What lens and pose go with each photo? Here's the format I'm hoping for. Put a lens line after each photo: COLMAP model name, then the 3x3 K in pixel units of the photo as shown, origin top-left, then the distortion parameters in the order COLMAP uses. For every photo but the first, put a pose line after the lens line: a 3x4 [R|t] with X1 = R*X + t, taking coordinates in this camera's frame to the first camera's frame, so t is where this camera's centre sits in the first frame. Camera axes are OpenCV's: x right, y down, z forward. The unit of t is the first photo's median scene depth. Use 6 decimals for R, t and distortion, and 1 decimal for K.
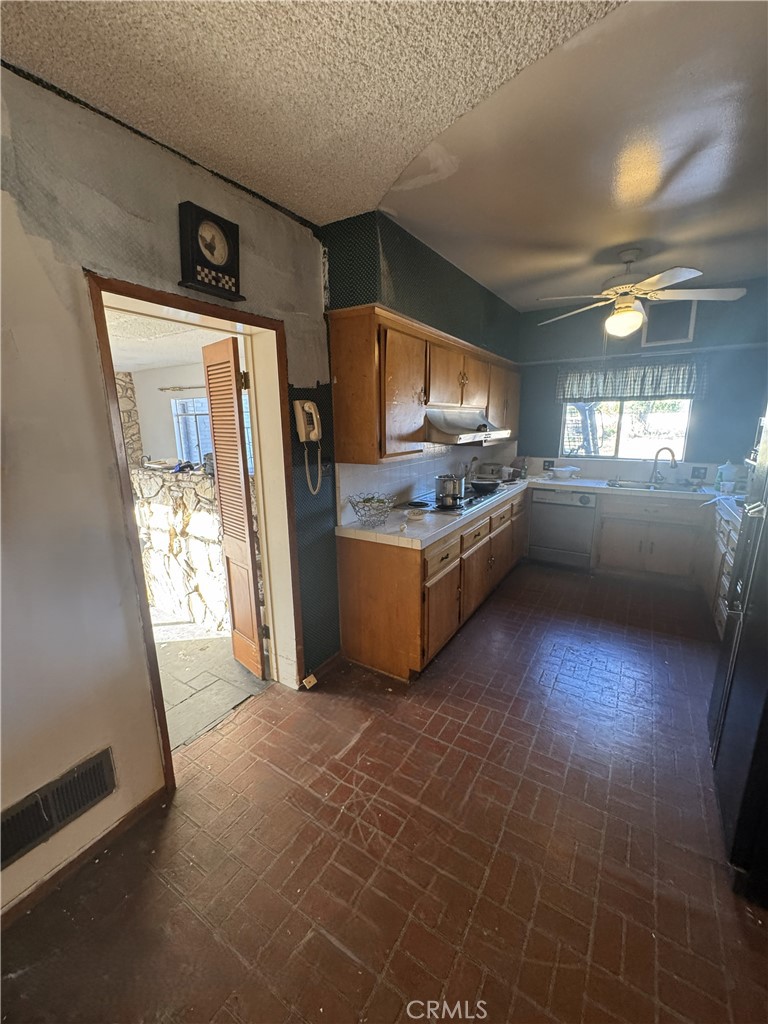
lens RADIAL K [[409.0, 0, 384.0], [0, 409.0, 512.0], [0, 0, 1]] dist [-0.002017, -0.000152]
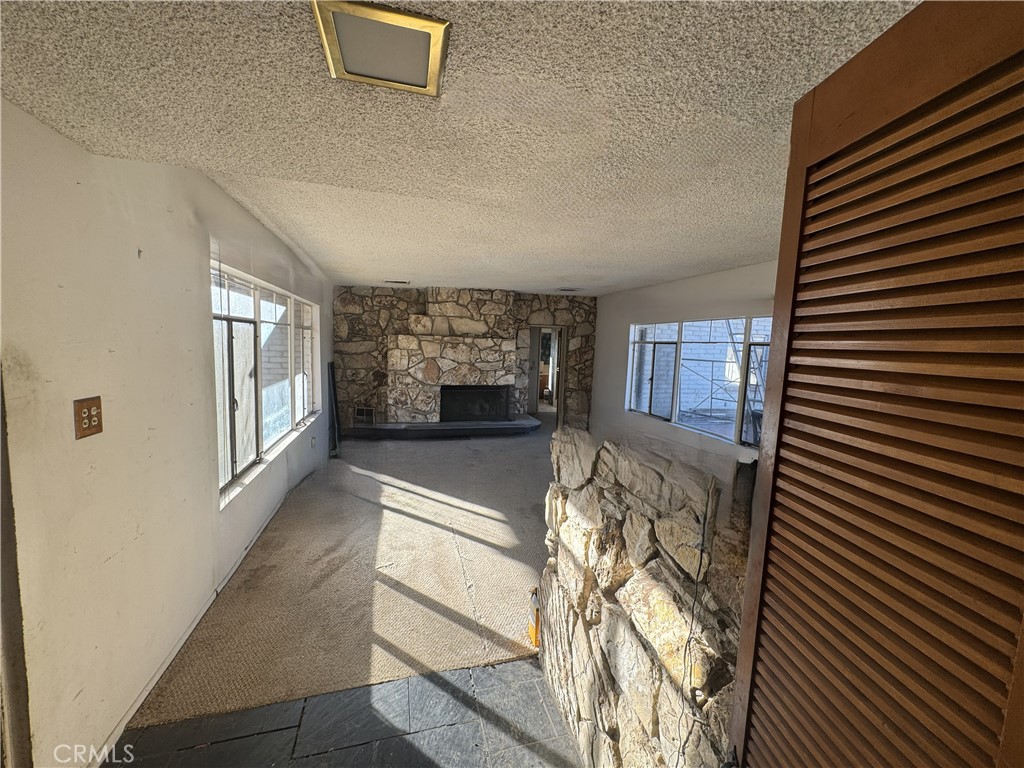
lens RADIAL K [[409.0, 0, 512.0], [0, 409.0, 384.0], [0, 0, 1]] dist [-0.002017, -0.000152]
pose [[0.736695, 0.109077, -0.667370, -0.274999], [-0.196108, 0.978955, -0.056476, -0.128709], [0.647164, 0.172483, 0.742582, 0.516027]]
